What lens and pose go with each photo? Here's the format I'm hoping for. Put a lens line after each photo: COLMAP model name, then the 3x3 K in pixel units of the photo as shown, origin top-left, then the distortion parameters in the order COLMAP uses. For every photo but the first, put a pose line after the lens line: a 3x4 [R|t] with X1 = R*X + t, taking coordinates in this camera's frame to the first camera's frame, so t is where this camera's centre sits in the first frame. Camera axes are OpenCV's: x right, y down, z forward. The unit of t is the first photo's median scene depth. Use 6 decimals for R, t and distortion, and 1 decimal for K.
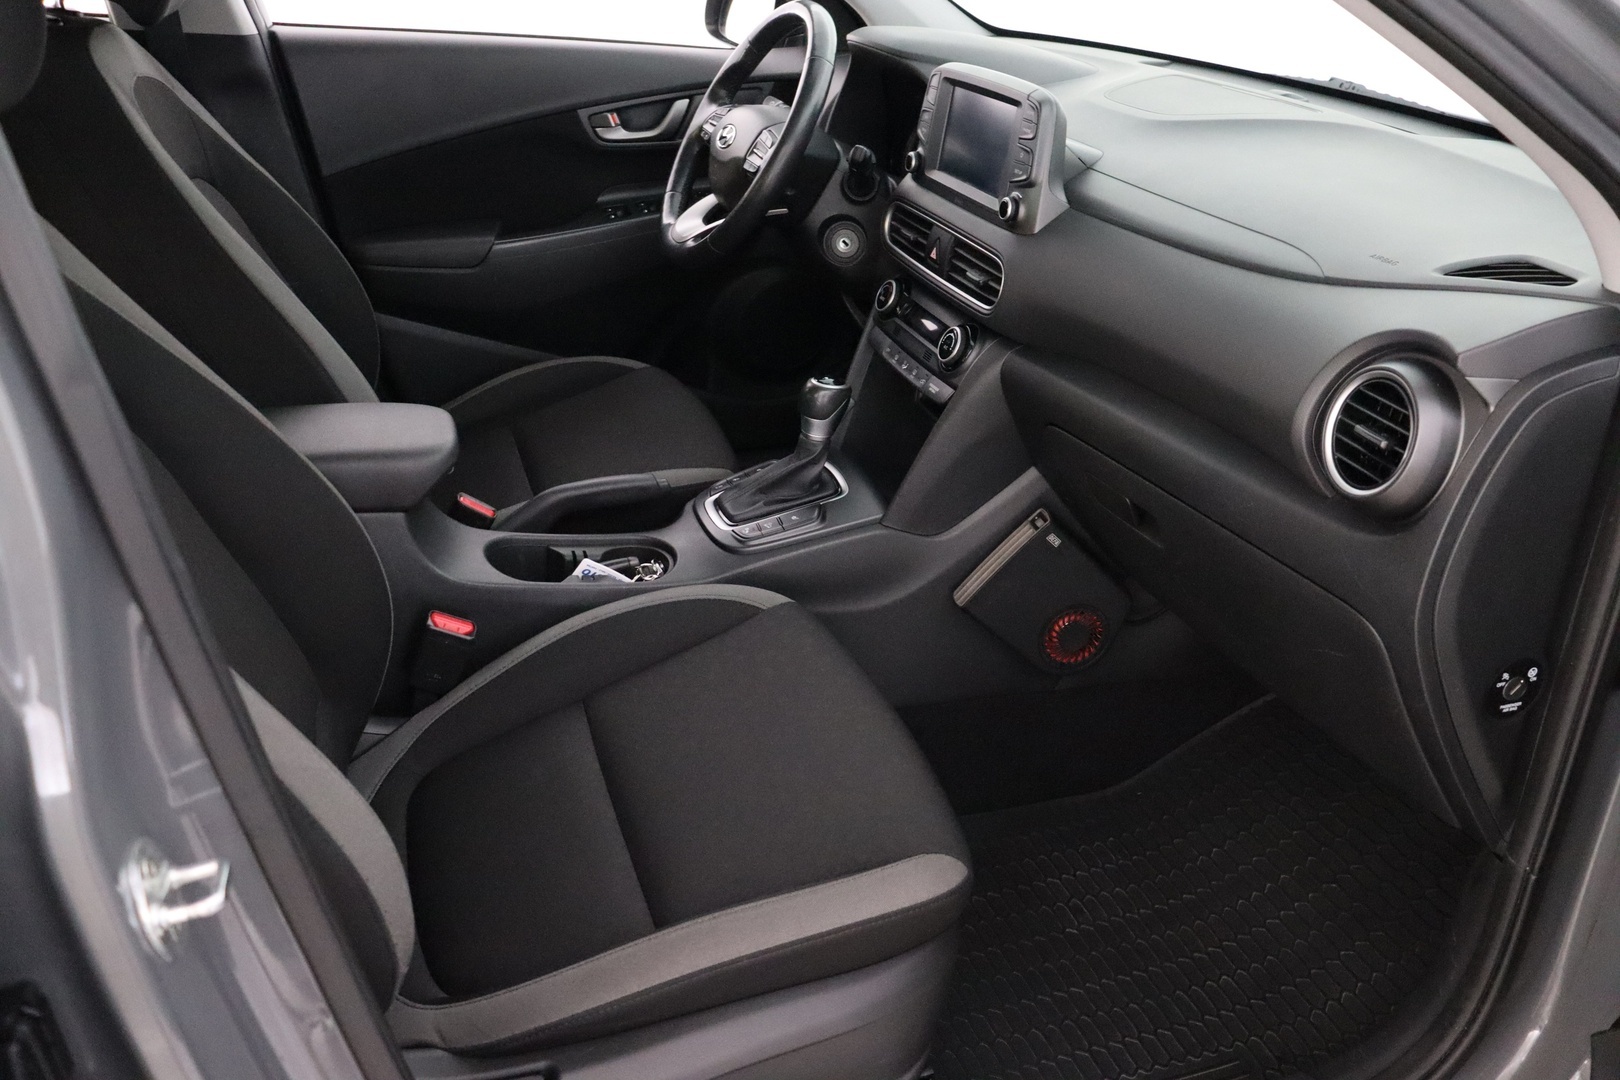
lens RADIAL K [[1287.4, 0, 810.0], [0, 1287.4, 540.0], [0, 0, 1]] dist [-0.153628, 0.151690]
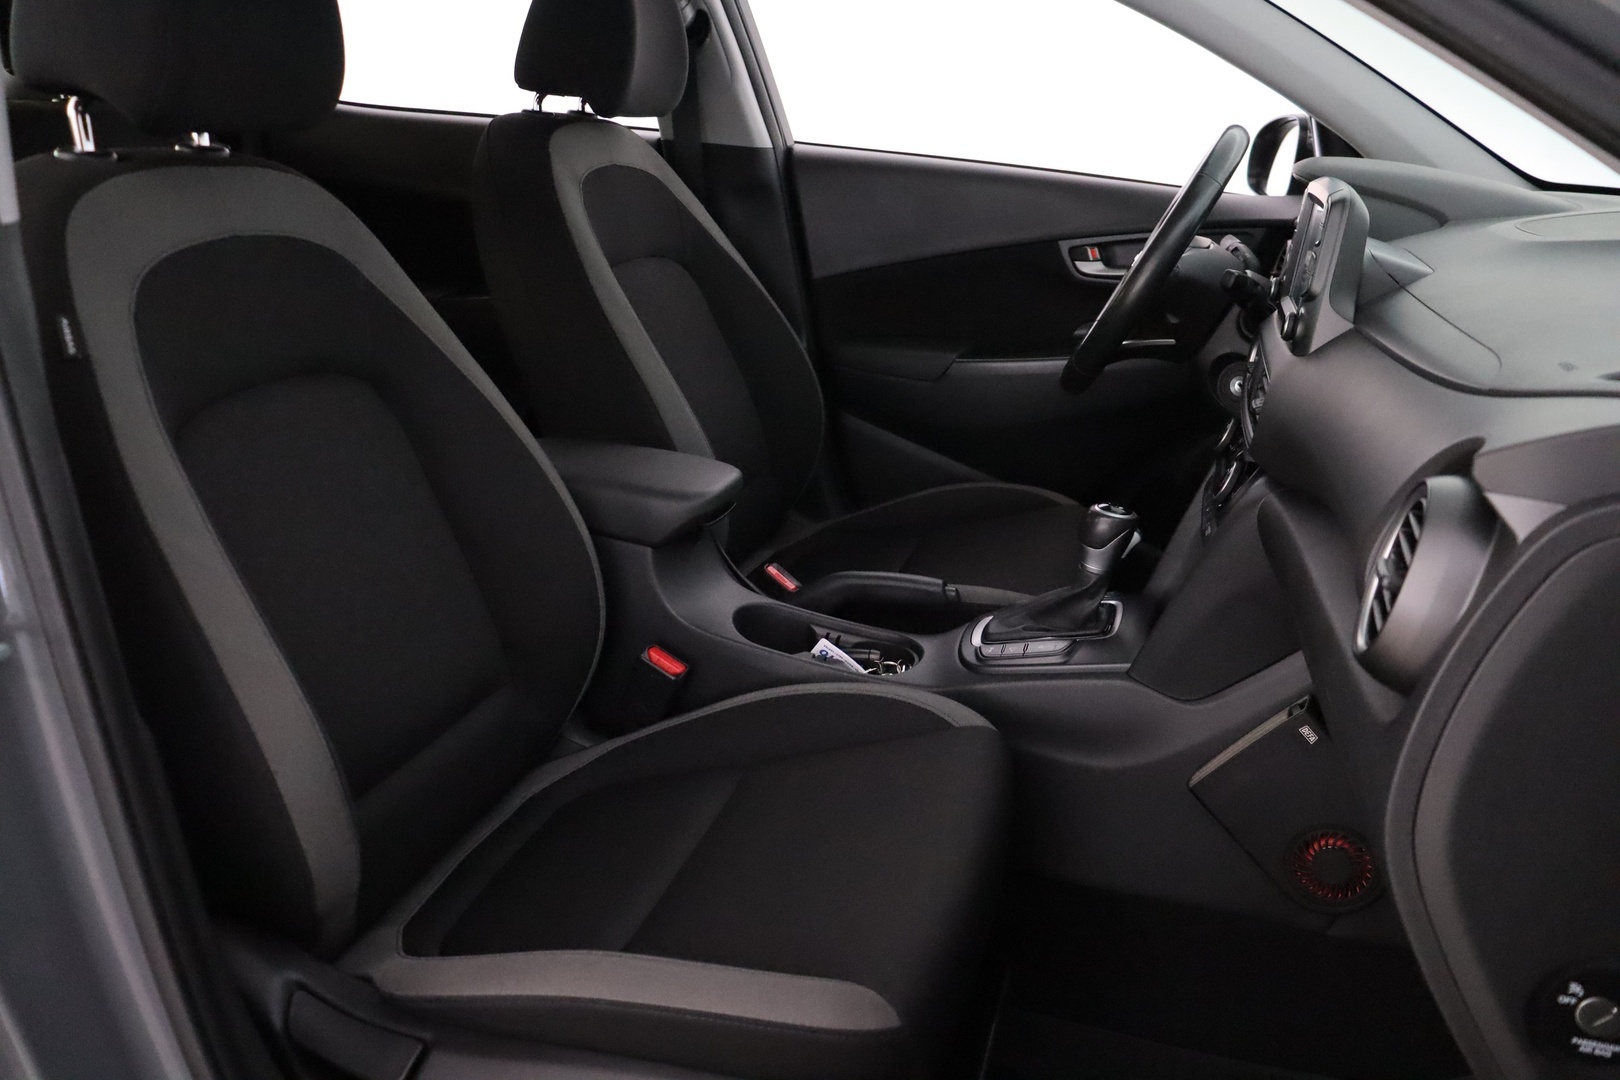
lens RADIAL K [[1287.4, 0, 810.0], [0, 1287.4, 540.0], [0, 0, 1]] dist [-0.153628, 0.151690]
pose [[0.837804, 0.172527, -0.517995, 0.305294], [-0.246398, 0.966126, -0.076739, 0.019318], [0.487209, 0.191925, 0.851934, 0.133455]]
